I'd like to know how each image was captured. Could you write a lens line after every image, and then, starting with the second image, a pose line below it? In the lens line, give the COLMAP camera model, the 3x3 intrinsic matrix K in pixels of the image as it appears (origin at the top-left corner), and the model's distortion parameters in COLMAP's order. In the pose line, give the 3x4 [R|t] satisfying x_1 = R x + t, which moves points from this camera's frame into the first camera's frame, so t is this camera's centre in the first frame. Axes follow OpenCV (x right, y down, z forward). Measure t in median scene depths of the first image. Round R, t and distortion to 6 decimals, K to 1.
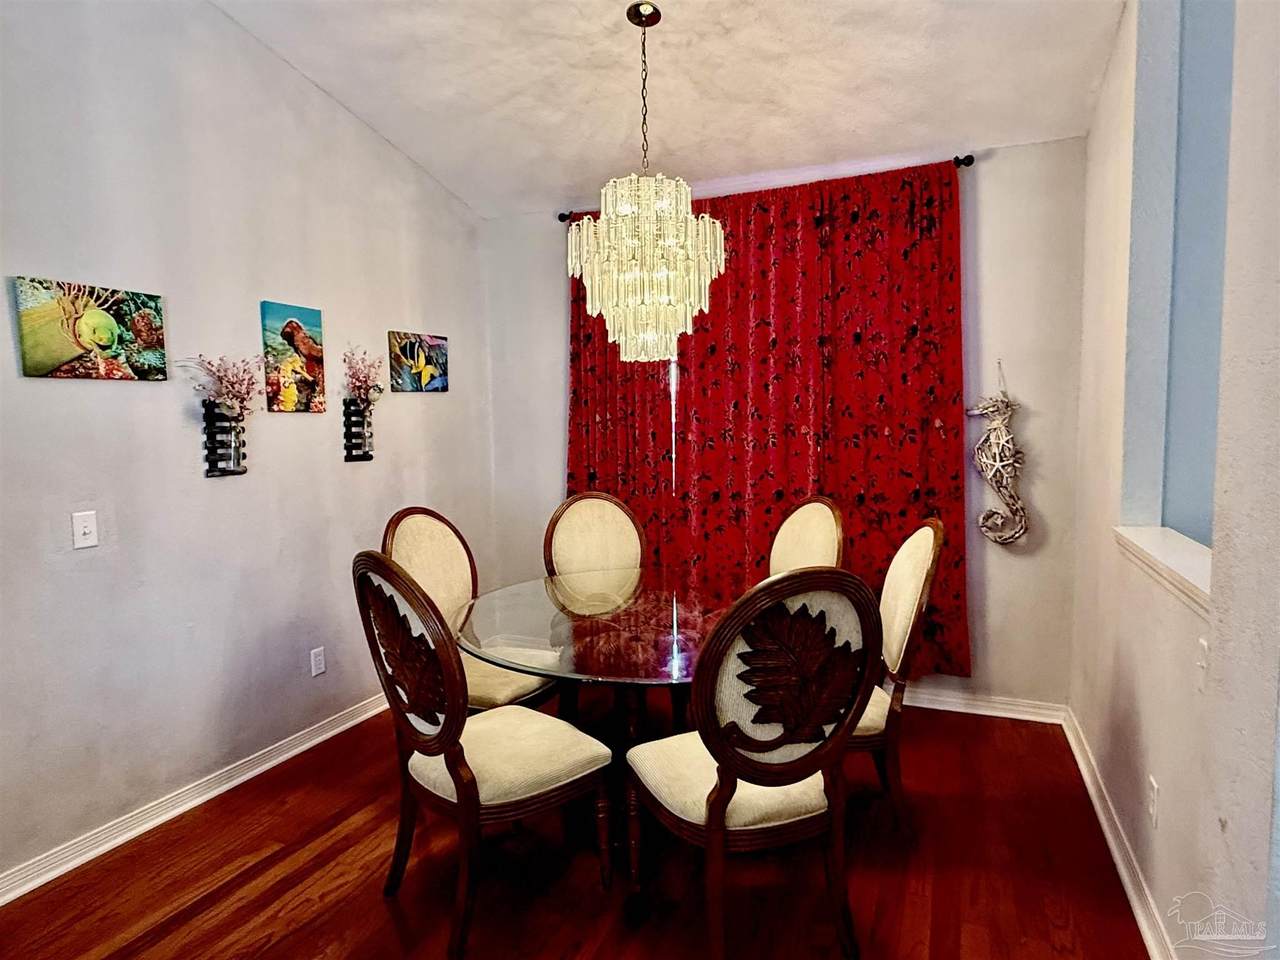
lens RADIAL K [[765.6, 0, 640.0], [0, 765.6, 480.0], [0, 0, 1]] dist [0.002582, 0.001407]
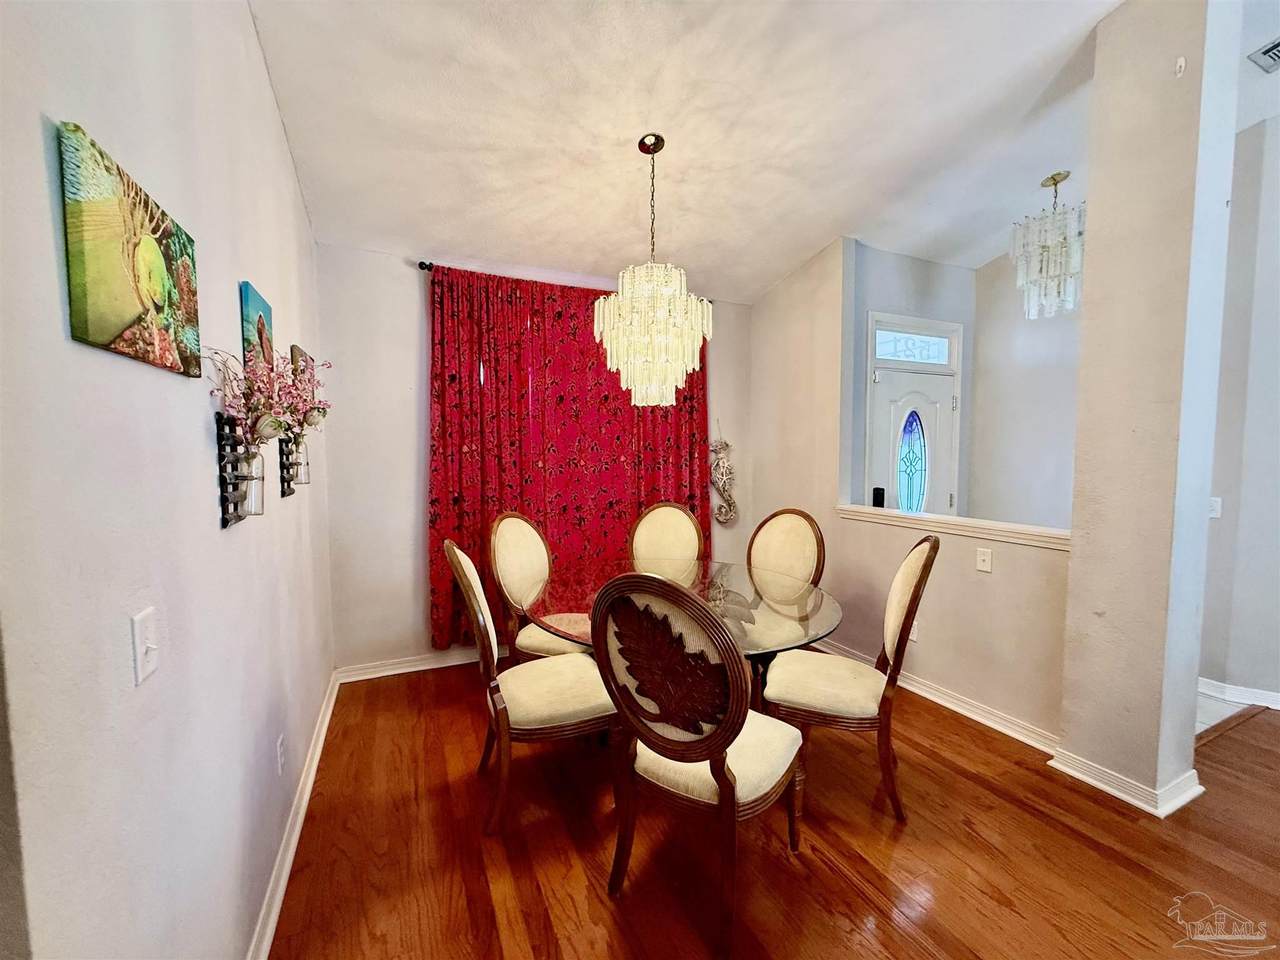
lens RADIAL K [[505.2, 0, 640.0], [0, 505.2, 480.0], [0, 0, 1]] dist [0.000112, -0.000019]
pose [[0.670464, -0.031522, 0.741272, -0.582978], [0.051840, 0.998646, -0.004422, -0.023168], [-0.740128, 0.041392, 0.671190, 0.396027]]
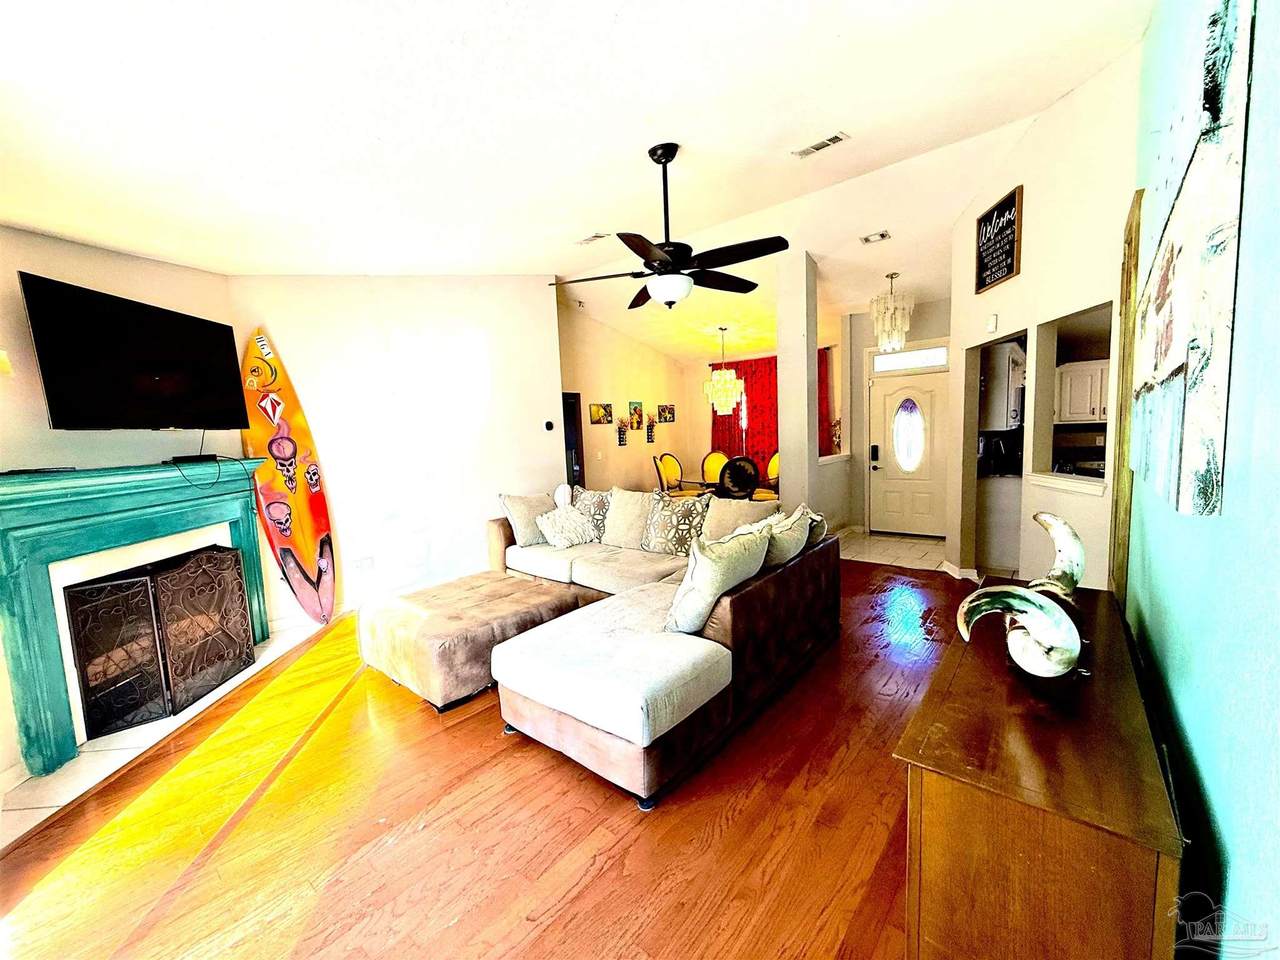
lens RADIAL K [[505.2, 0, 640.0], [0, 505.2, 480.0], [0, 0, 1]] dist [0.000112, -0.000019]
pose [[0.952122, 0.008248, -0.305606, 0.357083], [0.000118, 0.999626, 0.027347, 0.098914], [0.305717, -0.026073, 0.951765, -1.459797]]
